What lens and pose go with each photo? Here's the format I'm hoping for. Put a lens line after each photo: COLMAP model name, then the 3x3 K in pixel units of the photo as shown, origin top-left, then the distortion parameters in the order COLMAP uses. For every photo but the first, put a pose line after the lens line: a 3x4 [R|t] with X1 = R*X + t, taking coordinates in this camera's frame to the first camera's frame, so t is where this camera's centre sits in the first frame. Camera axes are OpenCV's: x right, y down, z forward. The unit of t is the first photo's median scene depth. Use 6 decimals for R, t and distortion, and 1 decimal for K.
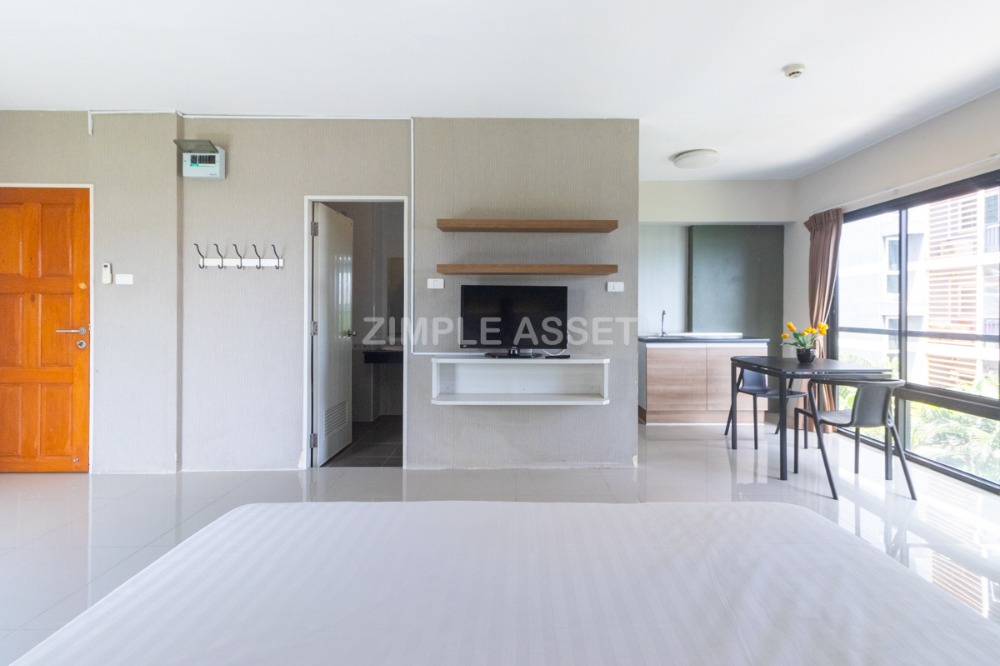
lens RADIAL K [[473.1, 0, 523.8], [0, 473.1, 306.7], [0, 0, 1]] dist [0.006017, -0.000759]
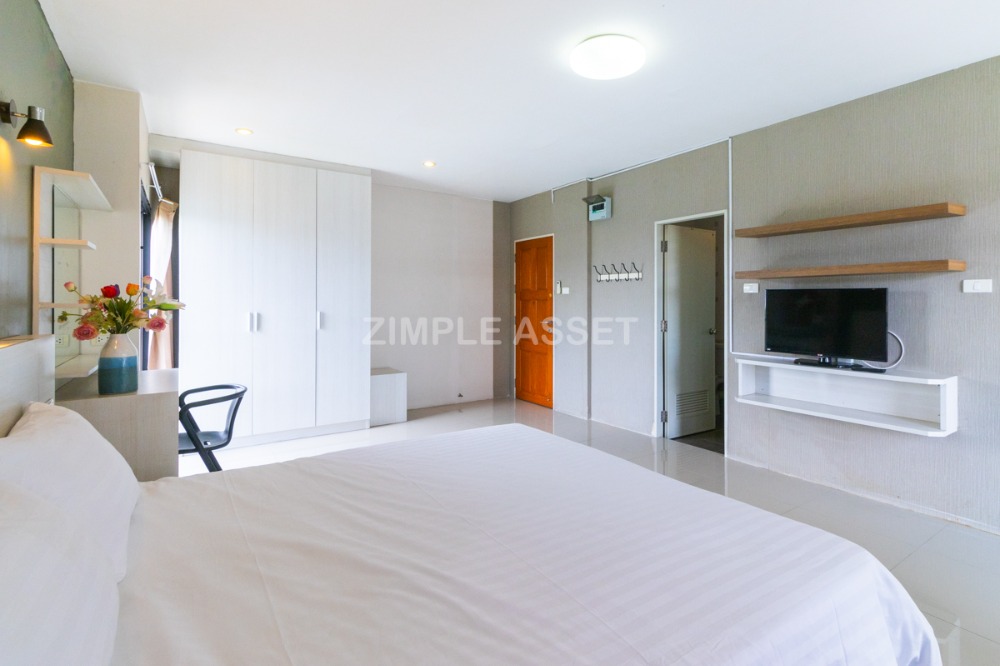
lens RADIAL K [[473.1, 0, 534.4], [0, 473.1, 301.9], [0, 0, 1]] dist [0.006017, -0.000759]
pose [[0.583763, -0.004041, -0.811914, 0.375544], [0.001723, 0.999992, -0.003738, -0.014988], [0.811922, 0.000783, 0.583765, -0.005761]]
